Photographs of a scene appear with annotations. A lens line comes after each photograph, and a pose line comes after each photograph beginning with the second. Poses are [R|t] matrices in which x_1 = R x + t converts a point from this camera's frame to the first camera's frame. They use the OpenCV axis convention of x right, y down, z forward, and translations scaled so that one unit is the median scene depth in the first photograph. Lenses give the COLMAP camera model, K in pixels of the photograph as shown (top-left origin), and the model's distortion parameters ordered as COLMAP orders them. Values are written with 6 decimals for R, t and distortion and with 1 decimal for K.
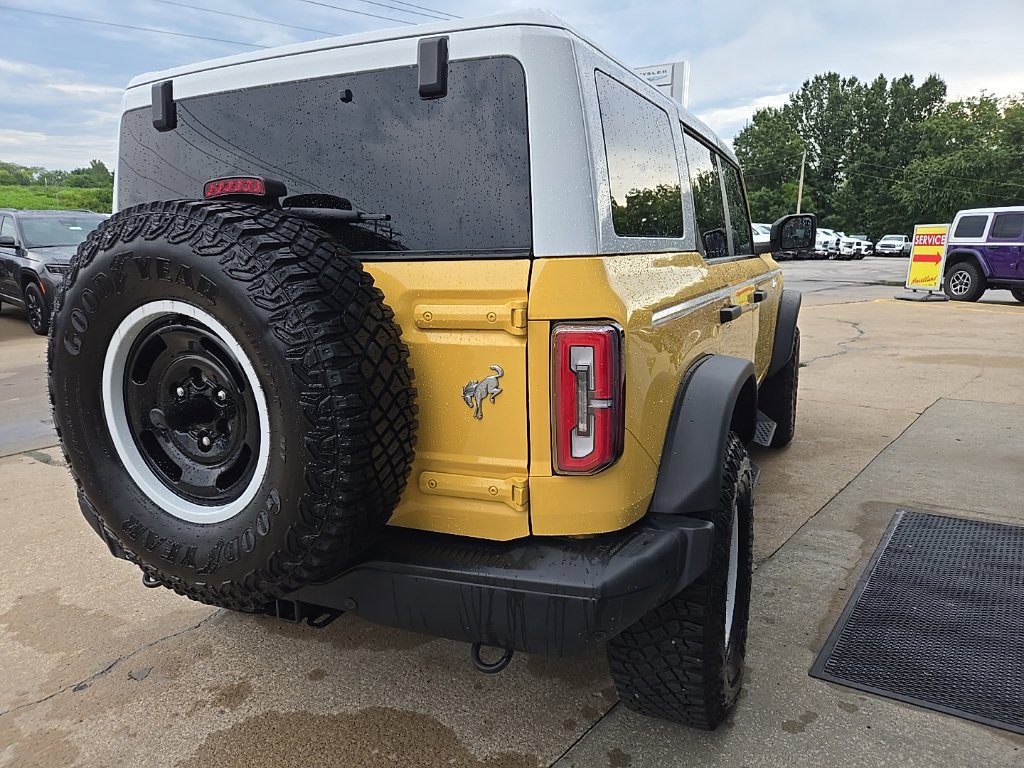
lens RADIAL K [[686.5, 0, 507.4], [0, 686.5, 391.5], [0, 0, 1]] dist [0.068242, -0.054408]
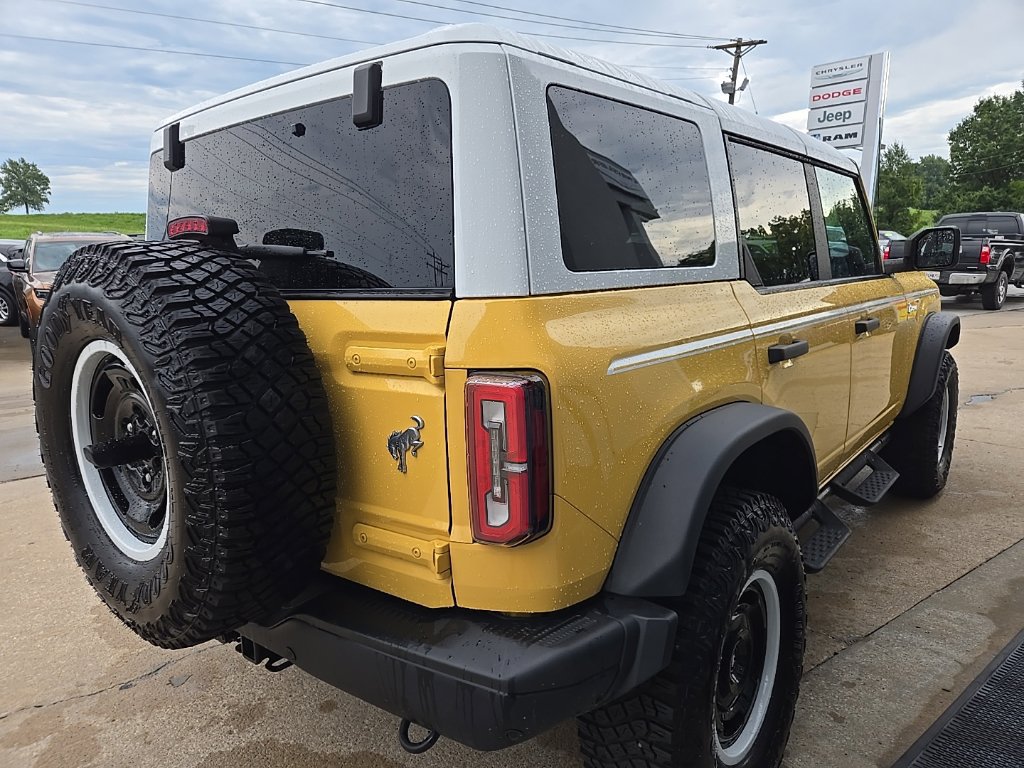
lens RADIAL K [[686.5, 0, 507.0], [0, 686.5, 390.7], [0, 0, 1]] dist [0.068242, -0.054408]
pose [[0.969651, 0.036576, -0.241742, 0.304874], [-0.040615, 0.999106, -0.011746, -0.062748], [0.241096, 0.021207, 0.970269, 0.139079]]
